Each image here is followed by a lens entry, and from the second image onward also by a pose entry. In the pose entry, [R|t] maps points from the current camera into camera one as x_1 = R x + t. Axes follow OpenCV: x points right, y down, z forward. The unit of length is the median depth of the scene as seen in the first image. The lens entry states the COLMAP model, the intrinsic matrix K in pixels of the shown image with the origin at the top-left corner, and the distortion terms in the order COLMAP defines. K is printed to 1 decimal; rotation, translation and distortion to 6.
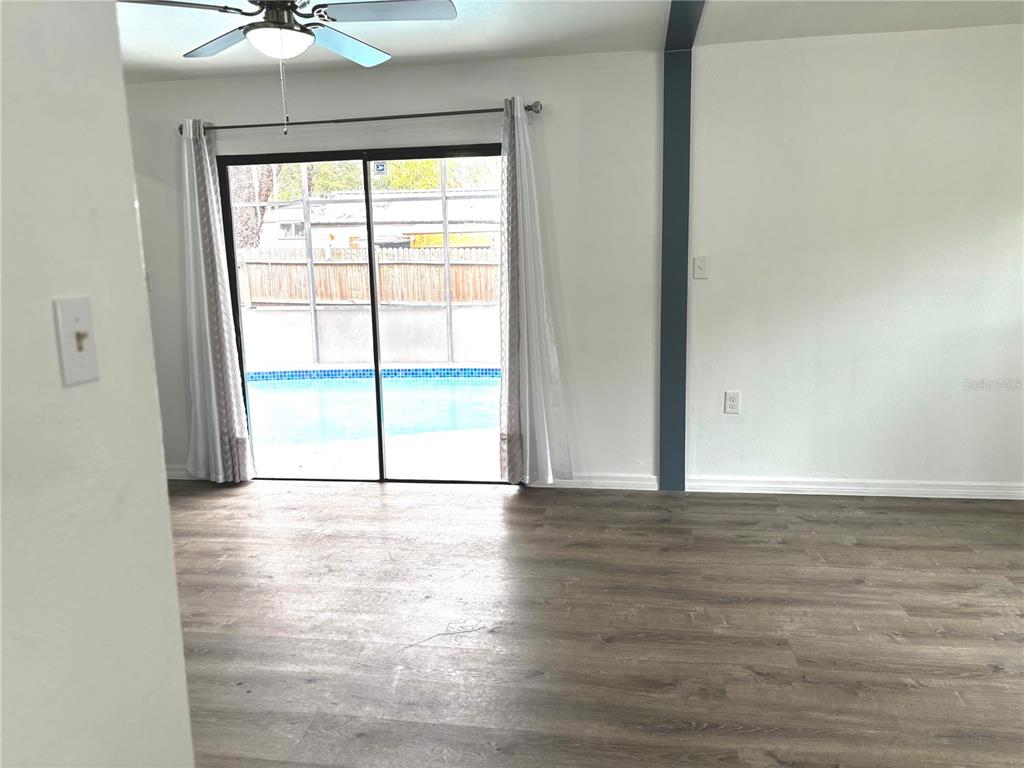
lens RADIAL K [[784.3, 0, 512.0], [0, 784.3, 384.0], [0, 0, 1]] dist [0.007534, 0.003364]
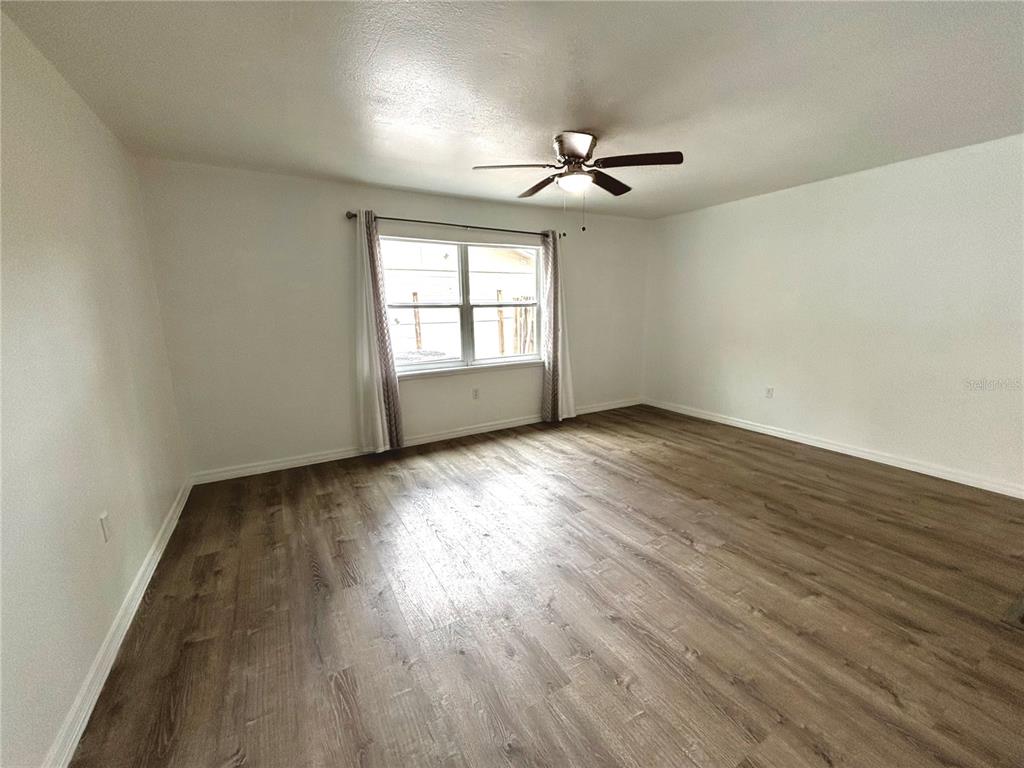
lens RADIAL K [[415.0, 0, 512.0], [0, 415.0, 384.0], [0, 0, 1]] dist [-0.002921, -0.000800]
pose [[-0.623383, -0.101096, 0.775354, 0.222359], [0.173102, 0.949159, 0.262932, -0.238516], [-0.762515, 0.298122, -0.574189, 1.450797]]
